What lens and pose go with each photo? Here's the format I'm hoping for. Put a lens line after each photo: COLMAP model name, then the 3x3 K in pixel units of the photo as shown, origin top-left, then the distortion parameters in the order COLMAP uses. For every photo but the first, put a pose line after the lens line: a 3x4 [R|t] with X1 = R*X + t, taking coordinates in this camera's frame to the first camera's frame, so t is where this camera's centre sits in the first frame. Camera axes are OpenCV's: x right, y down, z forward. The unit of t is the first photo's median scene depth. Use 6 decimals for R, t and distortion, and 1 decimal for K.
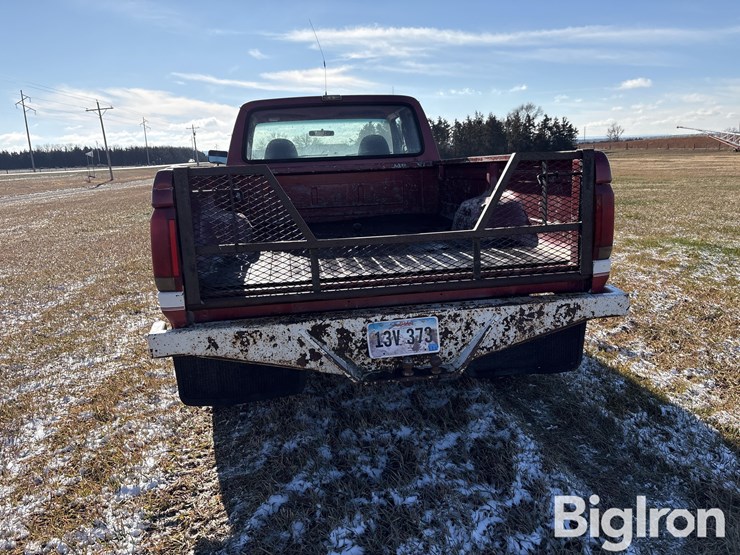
lens RADIAL K [[569.9, 0, 374.0], [0, 569.9, 276.5], [0, 0, 1]] dist [0.056520, -0.052135]
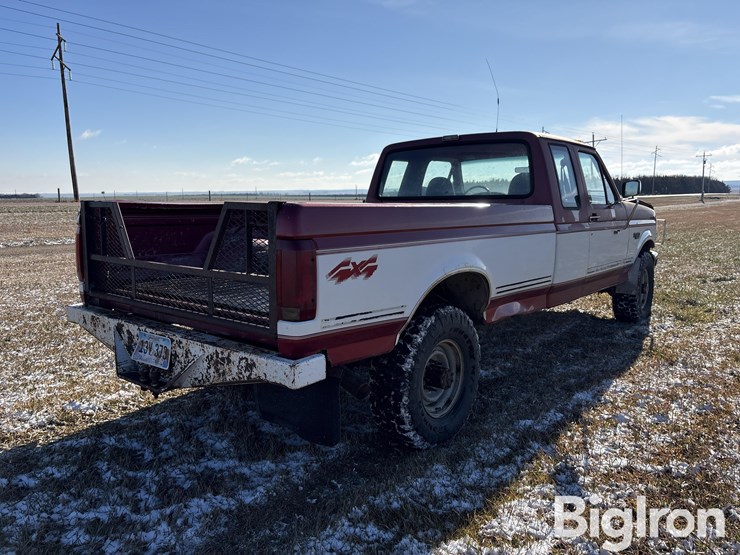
lens RADIAL K [[569.9, 0, 368.1], [0, 569.9, 274.5], [0, 0, 1]] dist [0.056520, -0.052135]
pose [[0.653278, 0.137899, -0.744454, 1.162736], [-0.175355, 0.984095, 0.028410, -0.152836], [0.736531, 0.111984, 0.667069, 0.491315]]
